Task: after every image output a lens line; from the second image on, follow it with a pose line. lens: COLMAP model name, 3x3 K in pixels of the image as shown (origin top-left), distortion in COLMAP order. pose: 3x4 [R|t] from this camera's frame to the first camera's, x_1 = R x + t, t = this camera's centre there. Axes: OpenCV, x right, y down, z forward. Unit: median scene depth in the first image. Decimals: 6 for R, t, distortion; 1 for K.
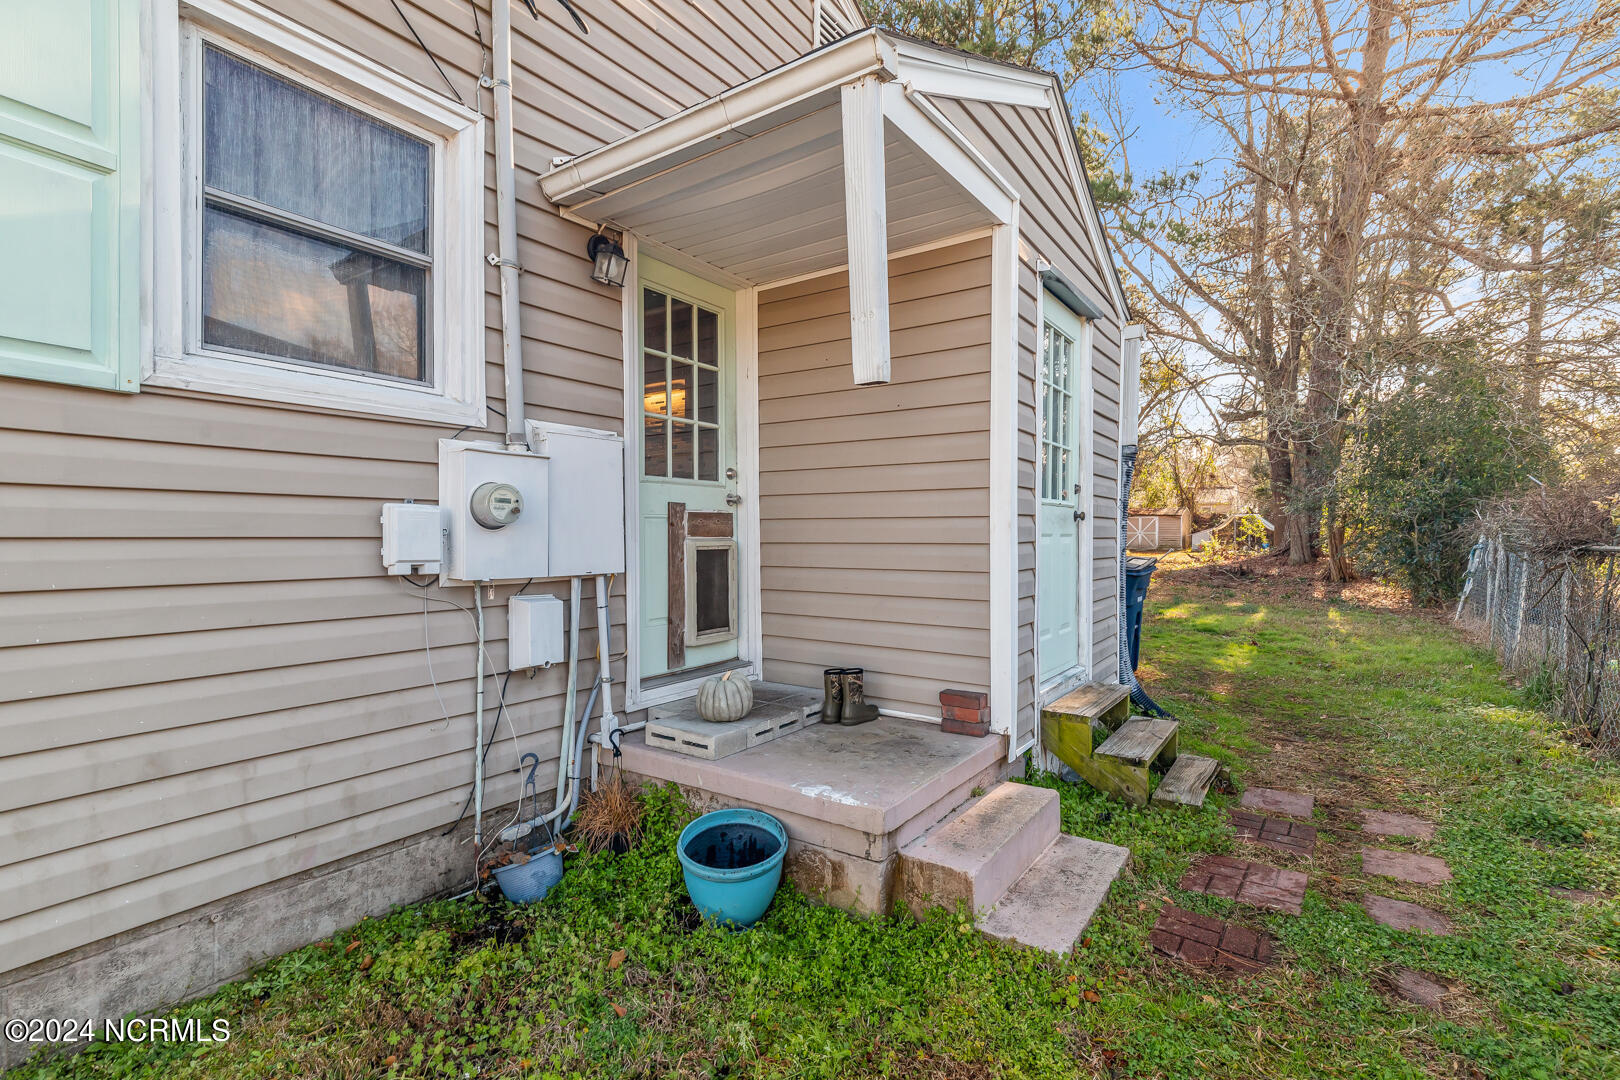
lens RADIAL K [[741.6, 0, 845.6], [0, 741.6, 542.6], [0, 0, 1]] dist [-0.000703, -0.000136]
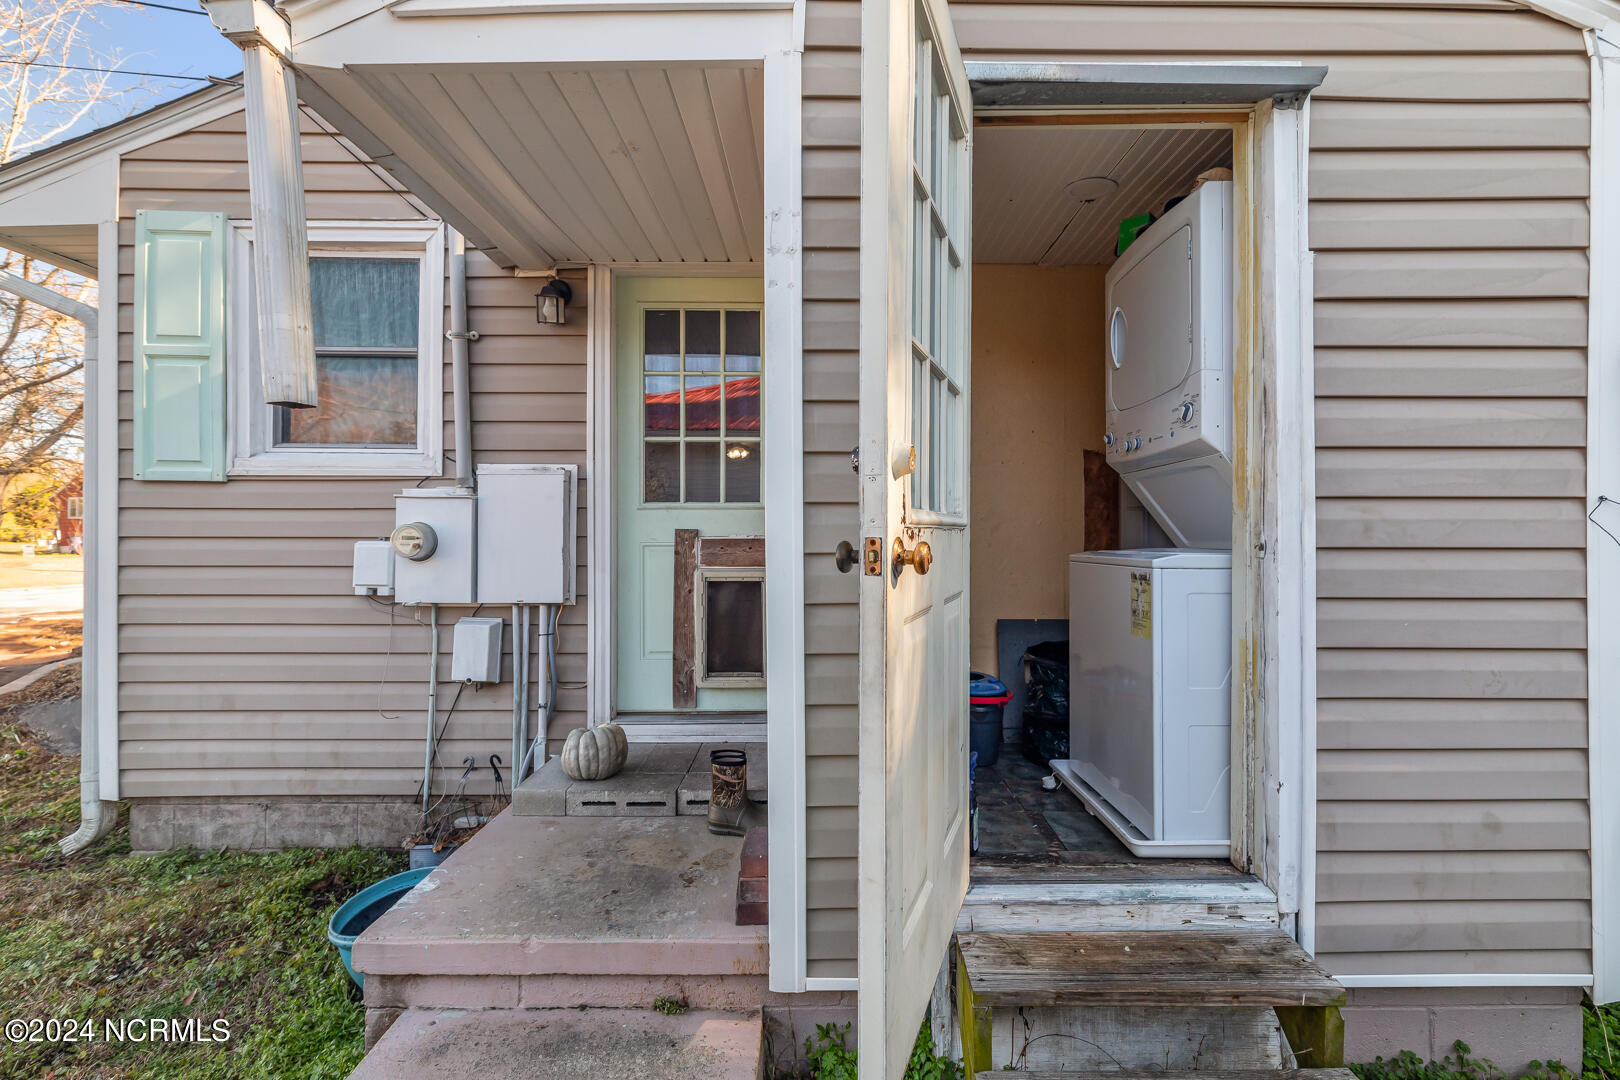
lens RADIAL K [[735.3, 0, 812.0], [0, 735.3, 527.3], [0, 0, 1]] dist [0.001303, -0.000022]
pose [[0.546292, -0.005878, -0.837574, 0.845986], [-0.010856, 0.999842, -0.014097, -0.060703], [0.837525, 0.016794, 0.546142, 0.850467]]
